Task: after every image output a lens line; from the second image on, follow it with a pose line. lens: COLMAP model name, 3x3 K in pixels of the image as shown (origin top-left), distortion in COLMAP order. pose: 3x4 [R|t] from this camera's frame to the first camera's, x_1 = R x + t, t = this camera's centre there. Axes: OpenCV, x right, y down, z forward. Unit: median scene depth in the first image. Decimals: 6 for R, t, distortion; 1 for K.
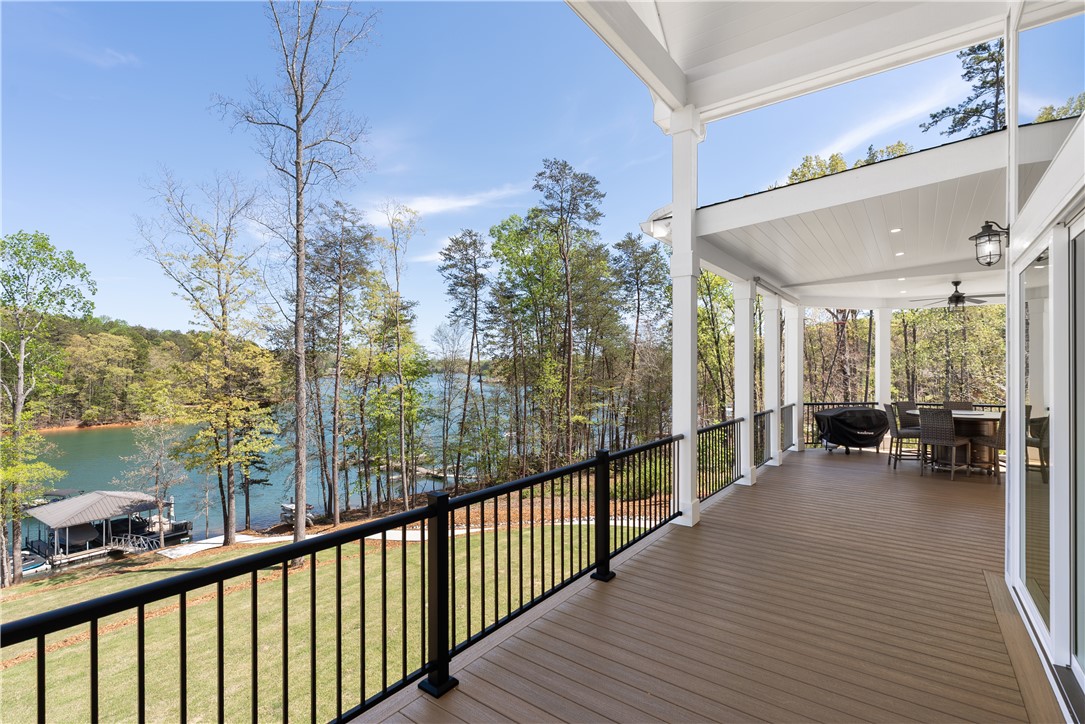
lens RADIAL K [[501.4, 0, 542.5], [0, 501.4, 362.0], [0, 0, 1]] dist [-0.001072, 0.000179]
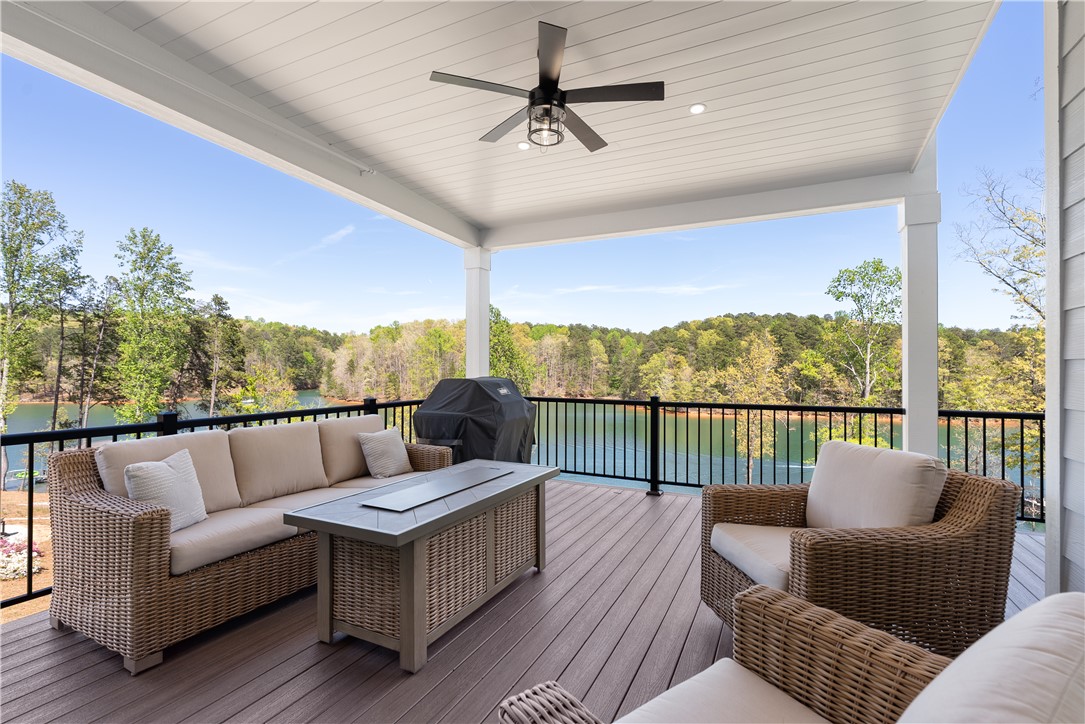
lens RADIAL K [[490.0, 0, 550.1], [0, 490.0, 366.8], [0, 0, 1]] dist [-0.001609, 0.000203]
pose [[0.201479, -0.000985, -0.979492, 0.046178], [0.007924, 0.999968, 0.000625, 0.009632], [0.979461, -0.007887, 0.201480, -0.070172]]
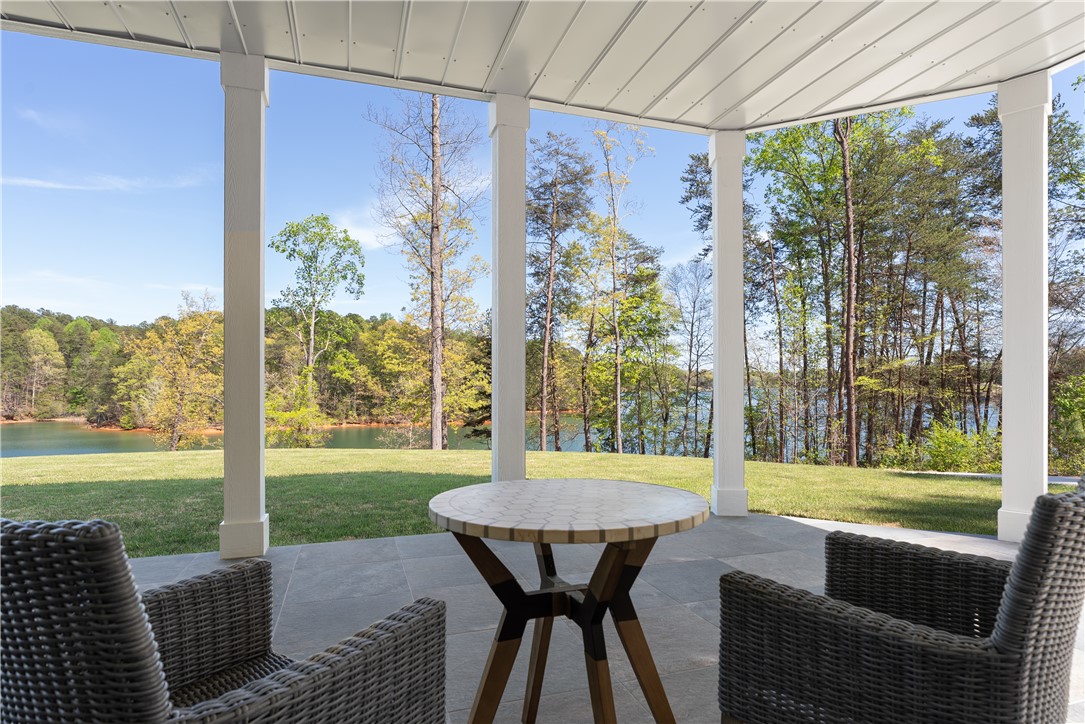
lens RADIAL K [[601.0, 0, 544.7], [0, 601.0, 382.8], [0, 0, 1]] dist [-0.001042, 0.000510]
pose [[0.820632, -0.002527, -0.571452, 0.207835], [0.008182, 0.999940, 0.007328, 0.123402], [0.571399, -0.010689, 0.820603, 0.143132]]
